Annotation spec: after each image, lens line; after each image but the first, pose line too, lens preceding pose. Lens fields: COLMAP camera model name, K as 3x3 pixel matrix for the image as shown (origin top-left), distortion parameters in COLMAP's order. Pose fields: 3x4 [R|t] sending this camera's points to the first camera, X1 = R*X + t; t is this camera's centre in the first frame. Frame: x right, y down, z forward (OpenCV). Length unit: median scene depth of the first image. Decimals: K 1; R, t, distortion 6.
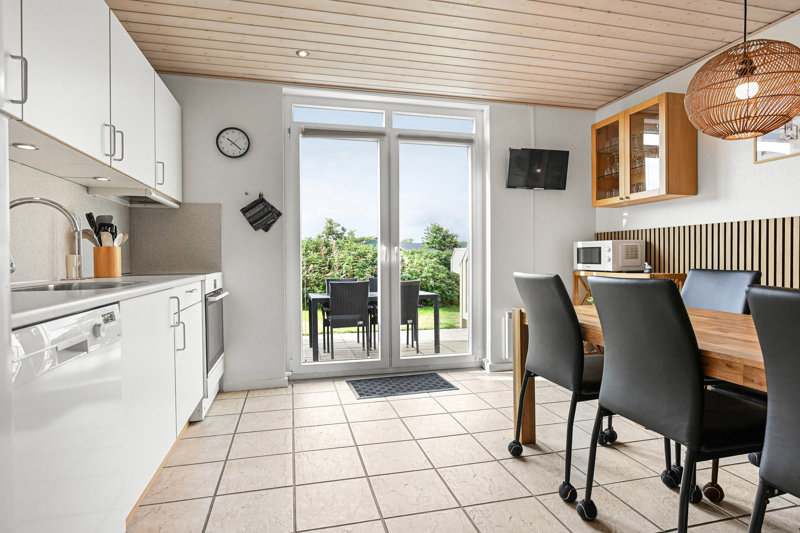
lens RADIAL K [[393.5, 0, 388.9], [0, 393.5, 263.0], [0, 0, 1]] dist [0.000667, -0.000222]
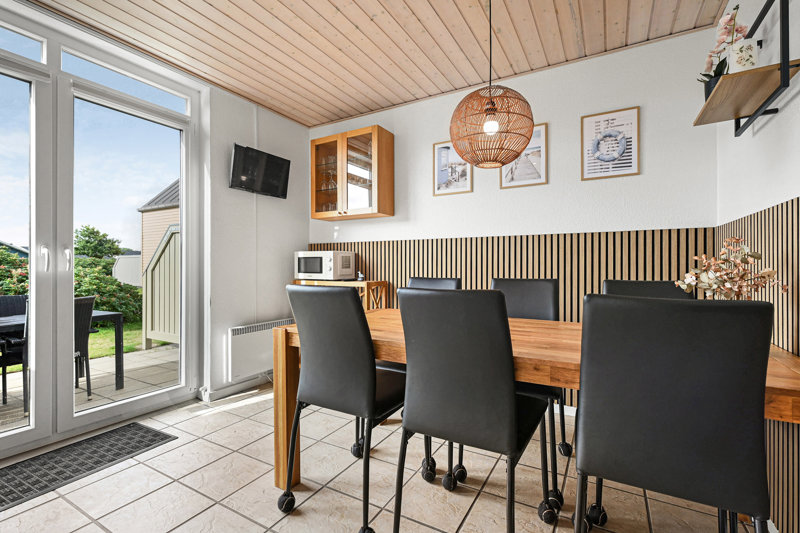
lens RADIAL K [[367.8, 0, 374.9], [0, 367.8, 266.7], [0, 0, 1]] dist [-0.000386, -0.000537]
pose [[0.709326, 0.005288, 0.704860, -0.052533], [0.004480, 0.999918, -0.012009, -0.002383], [-0.704866, 0.011676, 0.709244, 0.200547]]
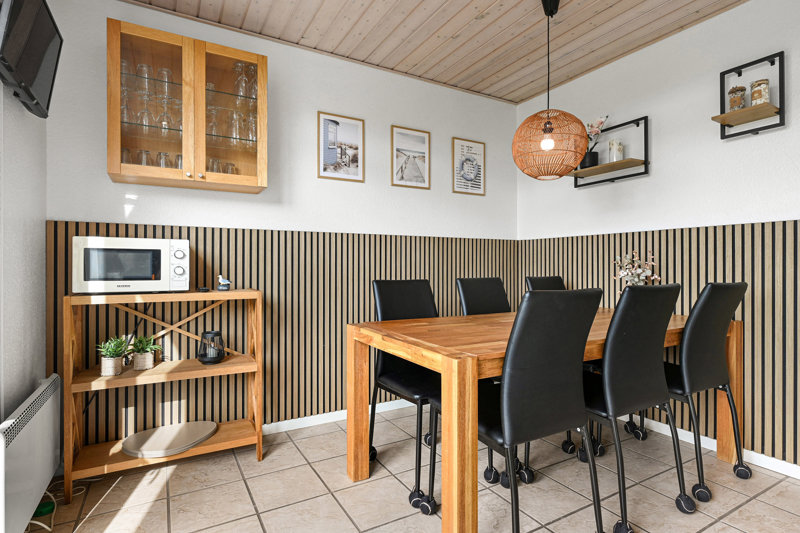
lens RADIAL K [[434.2, 0, 400.0], [0, 434.2, 266.5], [0, 0, 1]] dist [0.002993, 0.000513]
pose [[-0.281571, 0.008893, 0.959499, -0.162408], [0.013948, 0.999889, -0.005174, -0.007850], [-0.959439, 0.011926, -0.281664, 0.825859]]
